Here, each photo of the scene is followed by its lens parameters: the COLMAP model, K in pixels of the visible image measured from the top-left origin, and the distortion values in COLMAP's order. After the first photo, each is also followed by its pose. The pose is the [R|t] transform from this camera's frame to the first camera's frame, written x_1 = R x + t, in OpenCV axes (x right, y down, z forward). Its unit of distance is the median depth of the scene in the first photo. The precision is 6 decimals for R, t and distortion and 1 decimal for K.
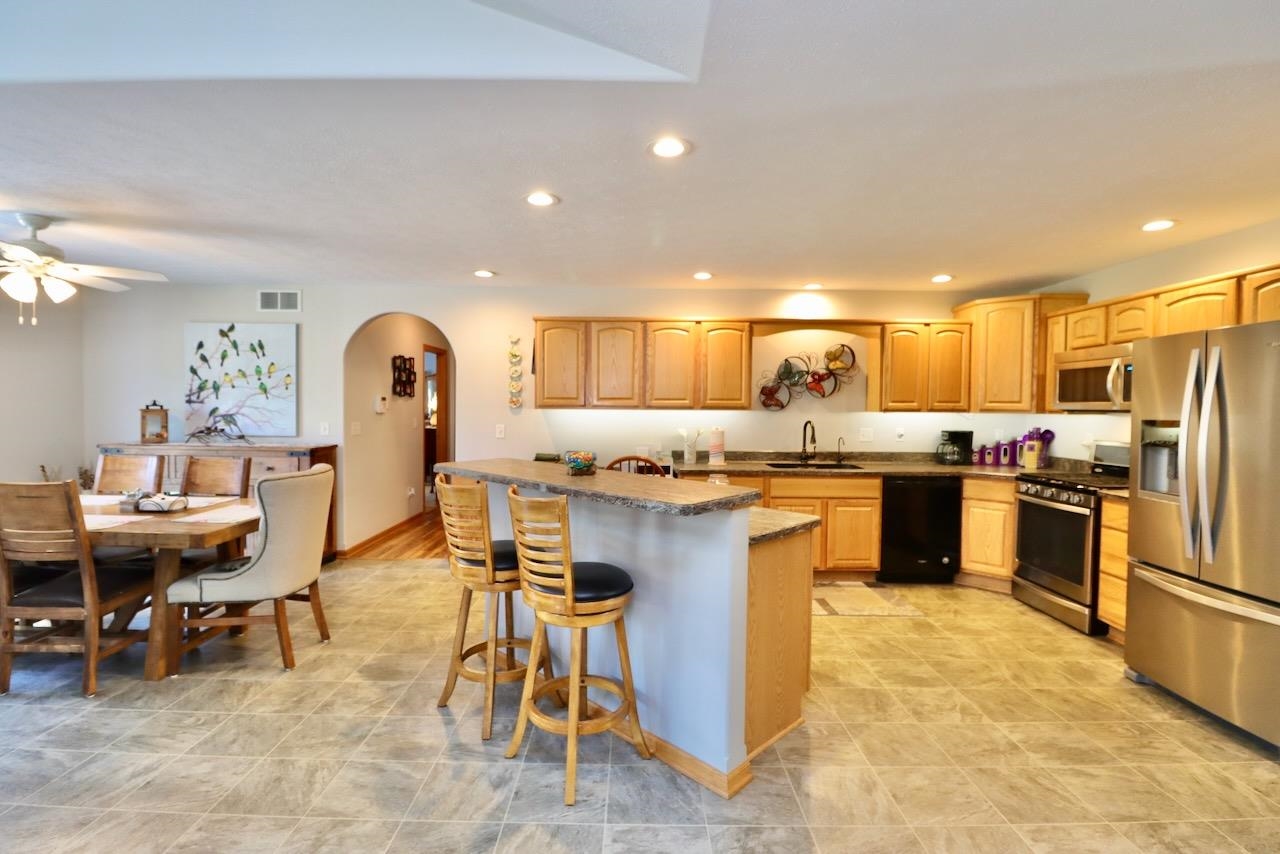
lens RADIAL K [[592.8, 0, 633.5], [0, 592.8, 426.2], [0, 0, 1]] dist [-0.008339, -0.007440]
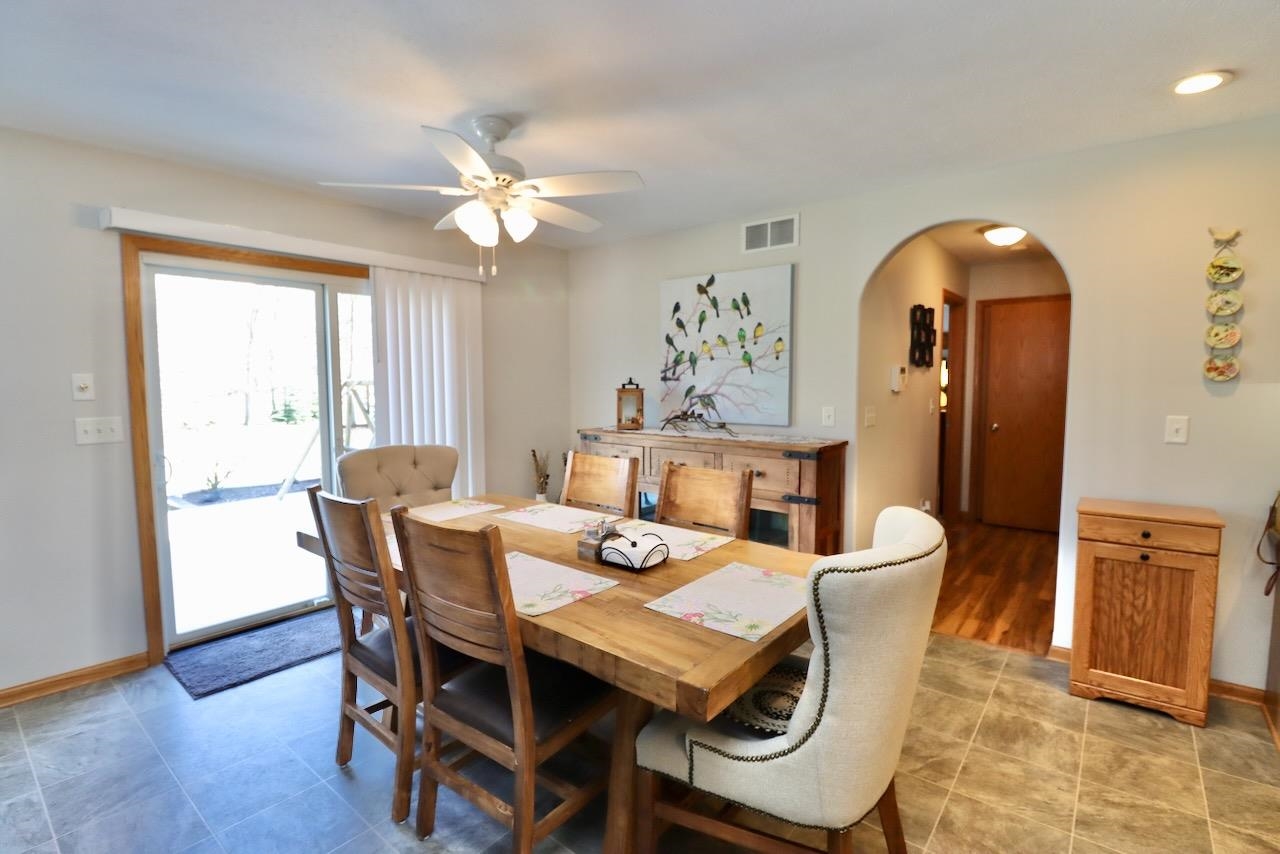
lens RADIAL K [[592.8, 0, 640.9], [0, 592.8, 424.5], [0, 0, 1]] dist [-0.008339, -0.007440]
pose [[0.779466, 0.031236, -0.625665, -0.269301], [-0.007029, 0.999129, 0.041124, -0.012372], [0.626405, -0.027657, 0.779007, 0.343886]]
